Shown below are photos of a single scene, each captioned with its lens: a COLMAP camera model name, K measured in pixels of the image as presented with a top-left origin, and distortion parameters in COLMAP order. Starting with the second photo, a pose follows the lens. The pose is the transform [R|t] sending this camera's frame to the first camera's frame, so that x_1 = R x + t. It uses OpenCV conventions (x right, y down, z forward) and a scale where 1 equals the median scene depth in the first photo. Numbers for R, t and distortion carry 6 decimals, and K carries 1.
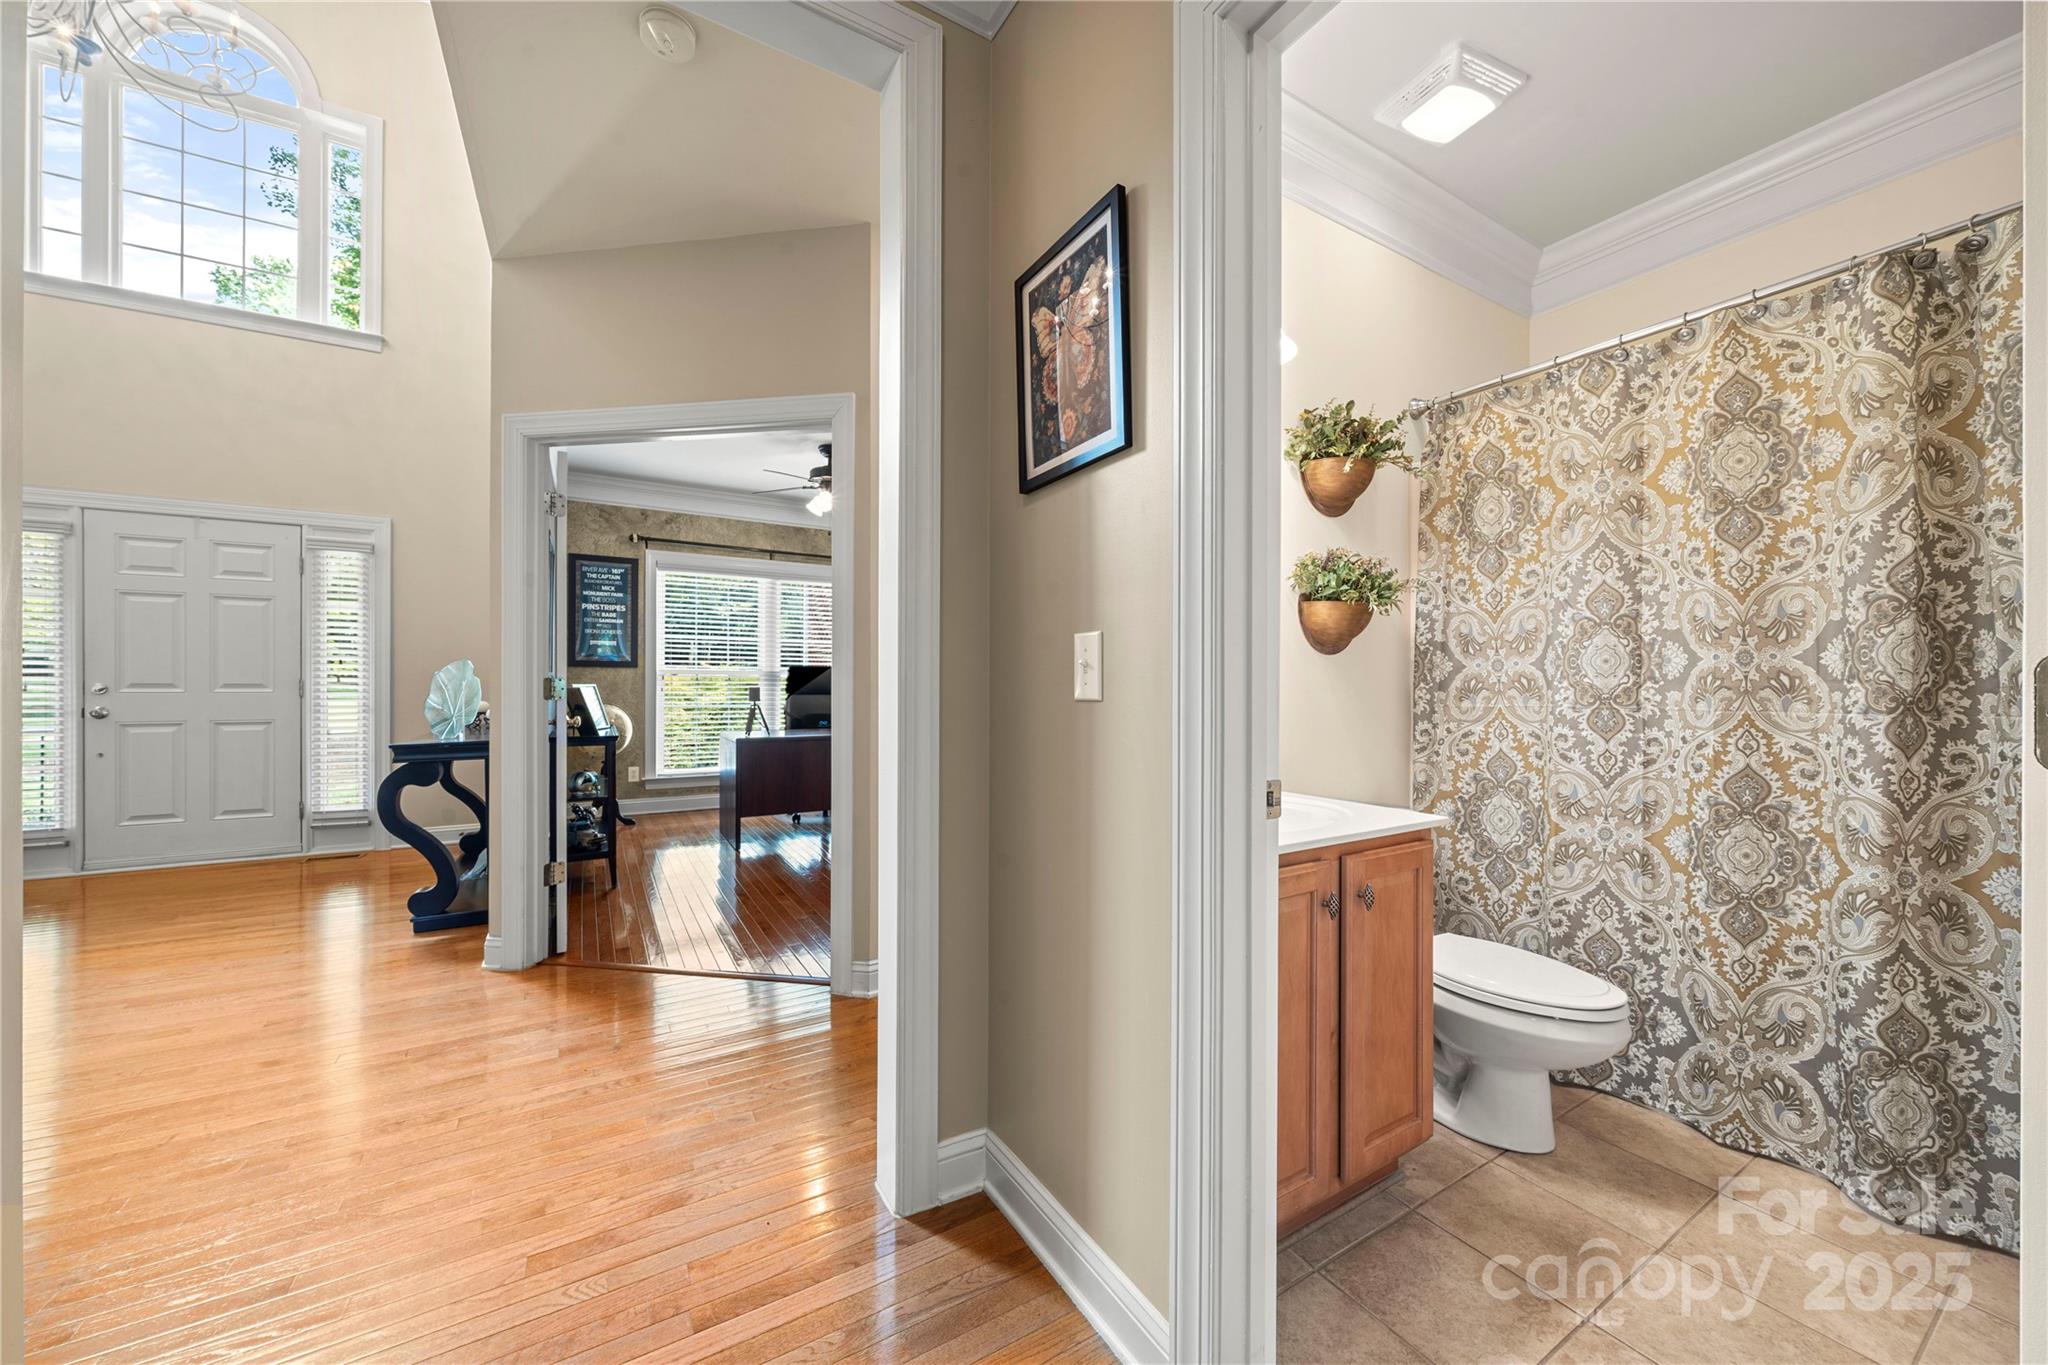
lens RADIAL K [[740.3, 0, 1024.0], [0, 740.3, 682.5], [0, 0, 1]] dist [-0.000874, -0.000057]
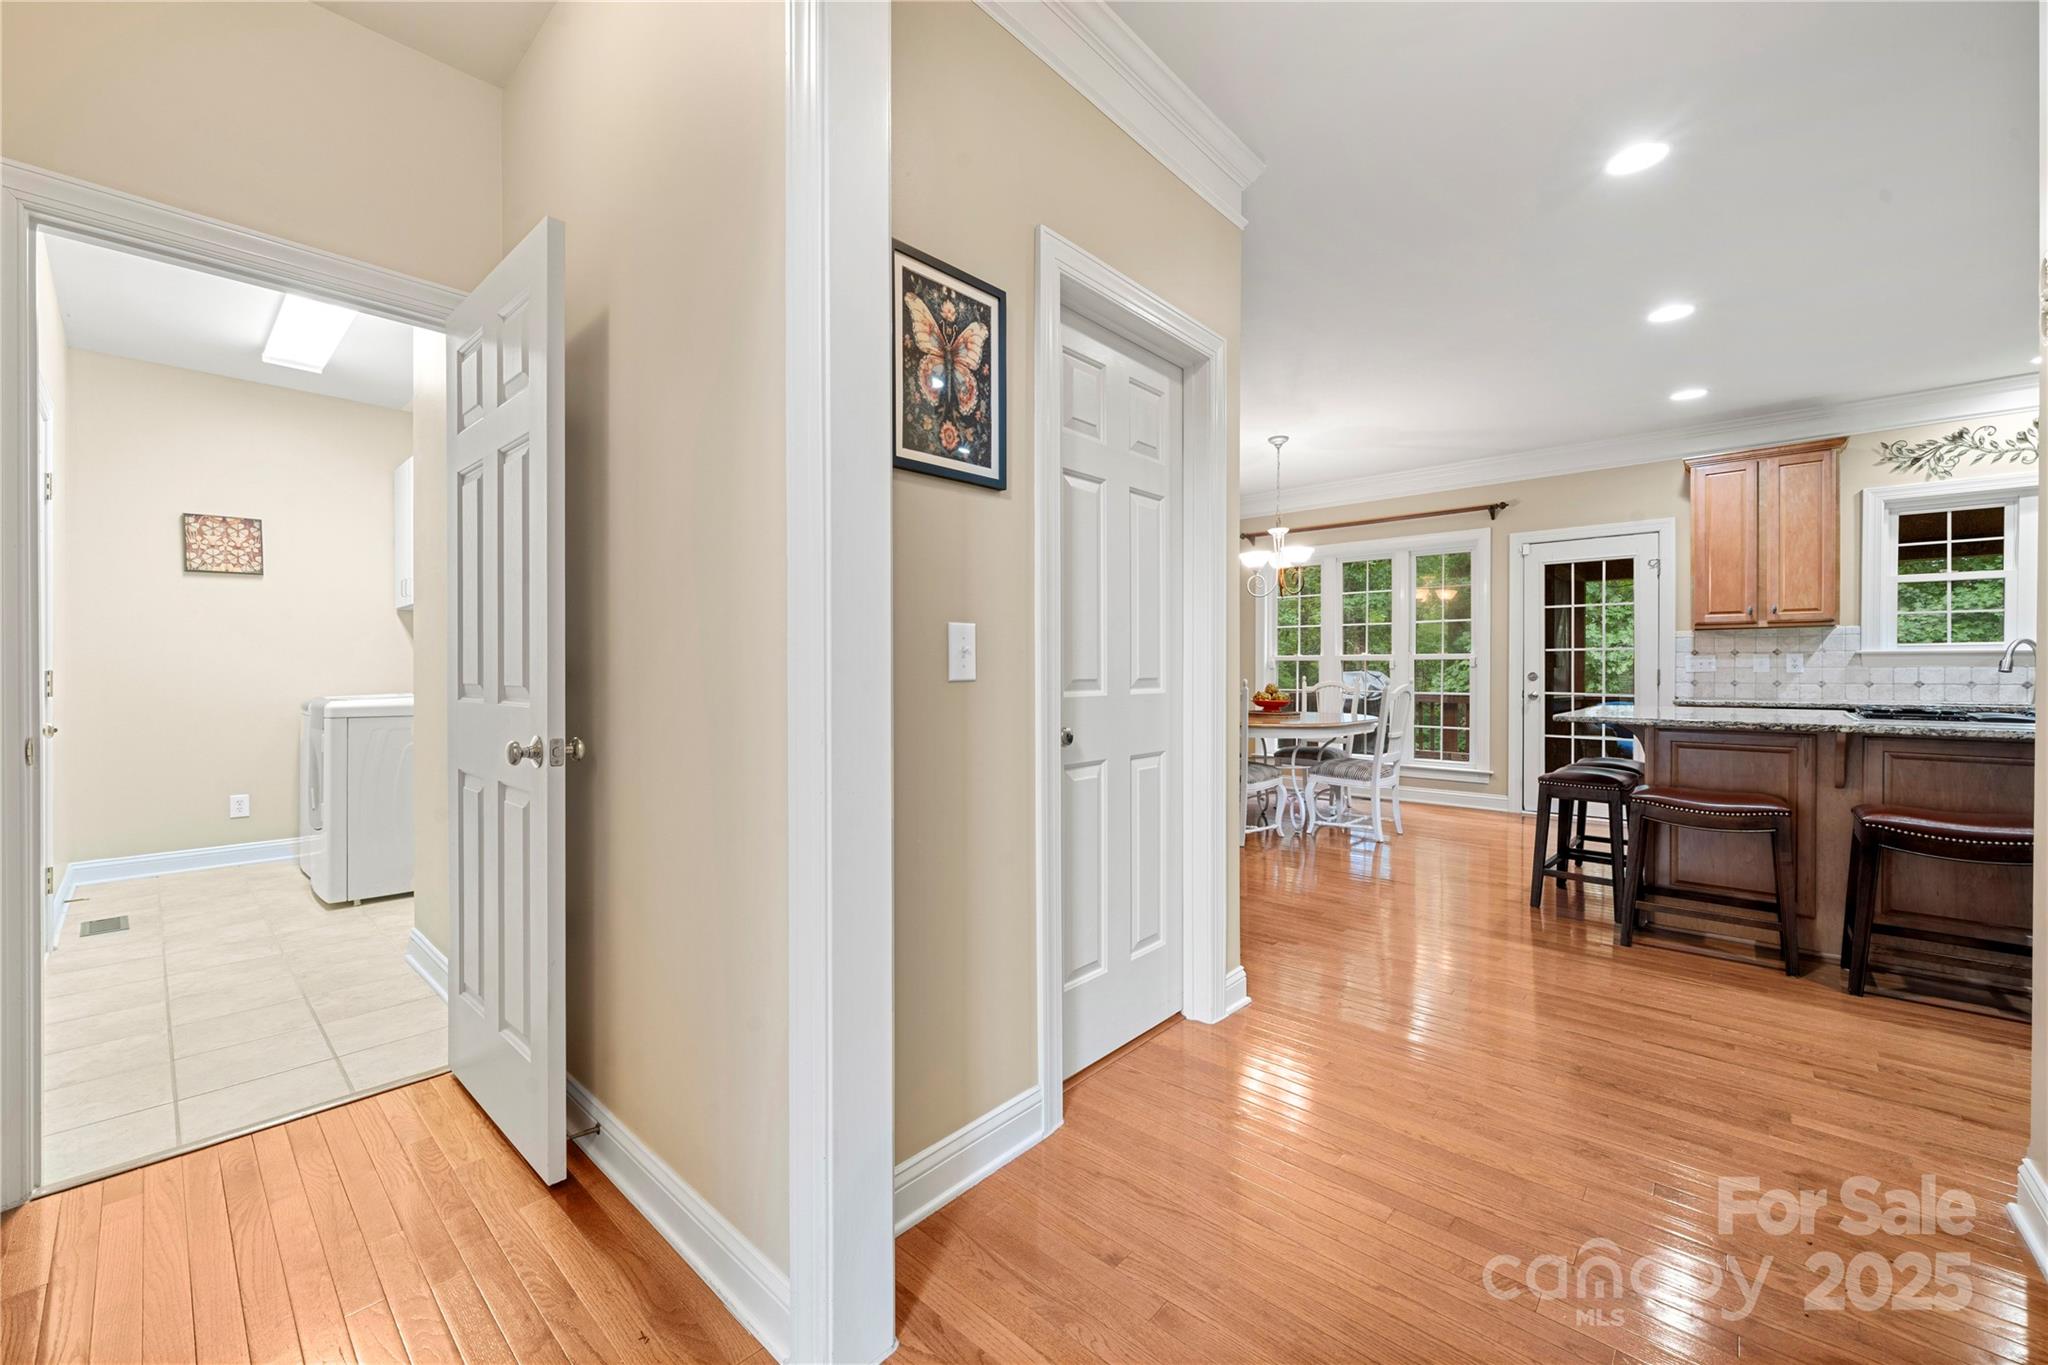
lens RADIAL K [[798.0, 0, 1024.0], [0, 798.0, 682.5], [0, 0, 1]] dist [-0.000193, -0.000027]
pose [[-0.287898, -0.009804, 0.957611, -0.532799], [-0.000581, 0.999949, 0.010062, 0.006308], [-0.957661, 0.002340, -0.287889, 0.582639]]
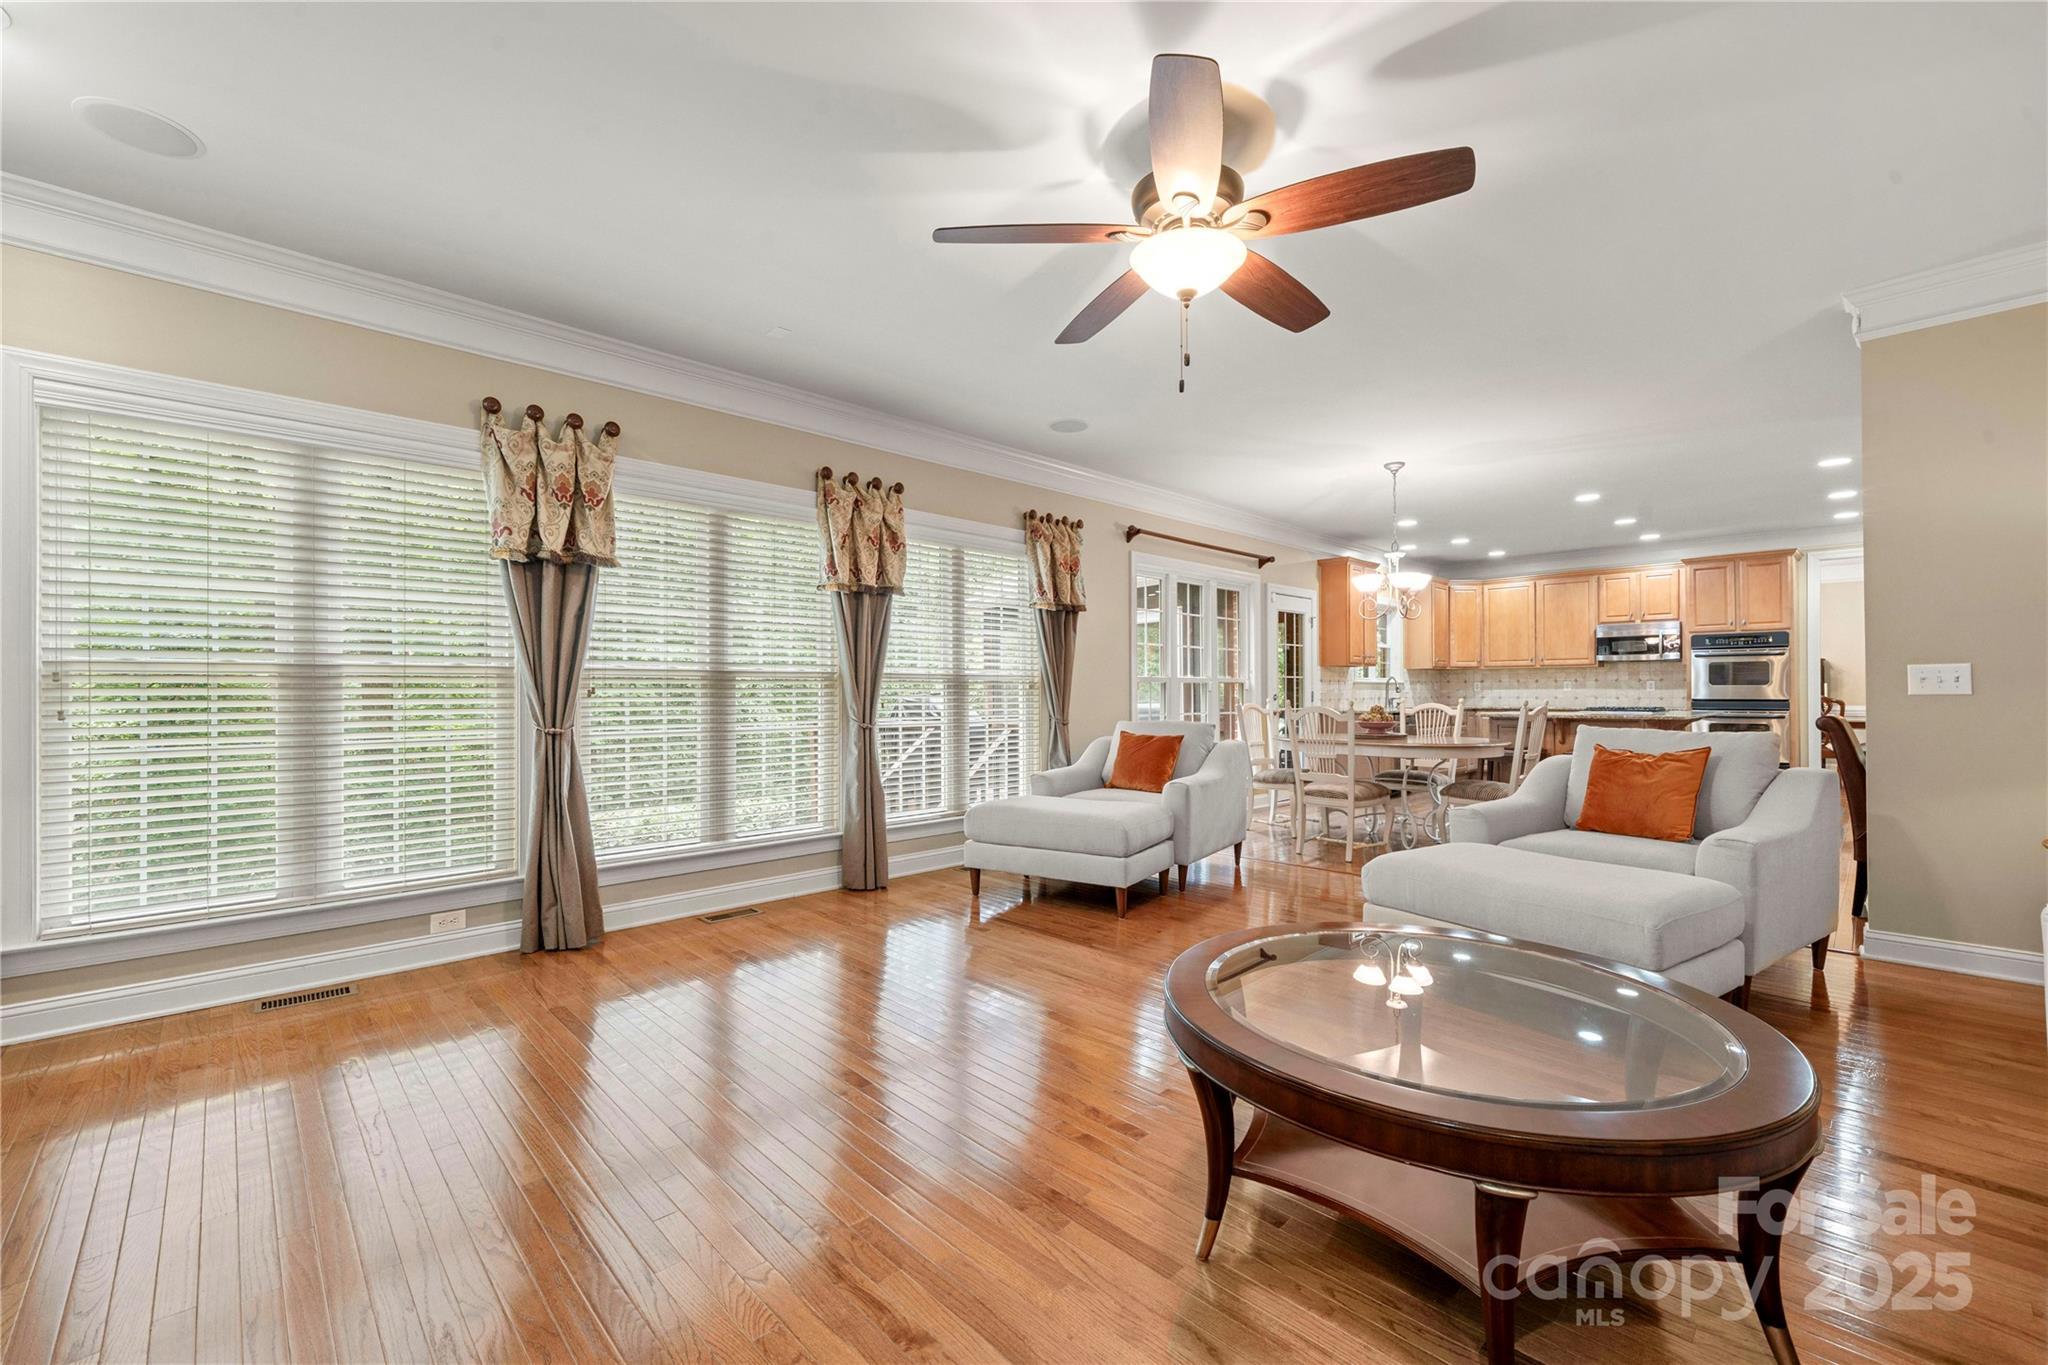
lens RADIAL K [[830.4, 0, 1019.1], [0, 830.4, 687.5], [0, 0, 1]] dist [0.000369, 0.000001]
pose [[-0.974048, 0.007345, -0.226221, 2.520163], [0.008213, 0.999962, -0.002897, -0.020945], [0.226191, -0.004680, -0.974072, 1.211310]]
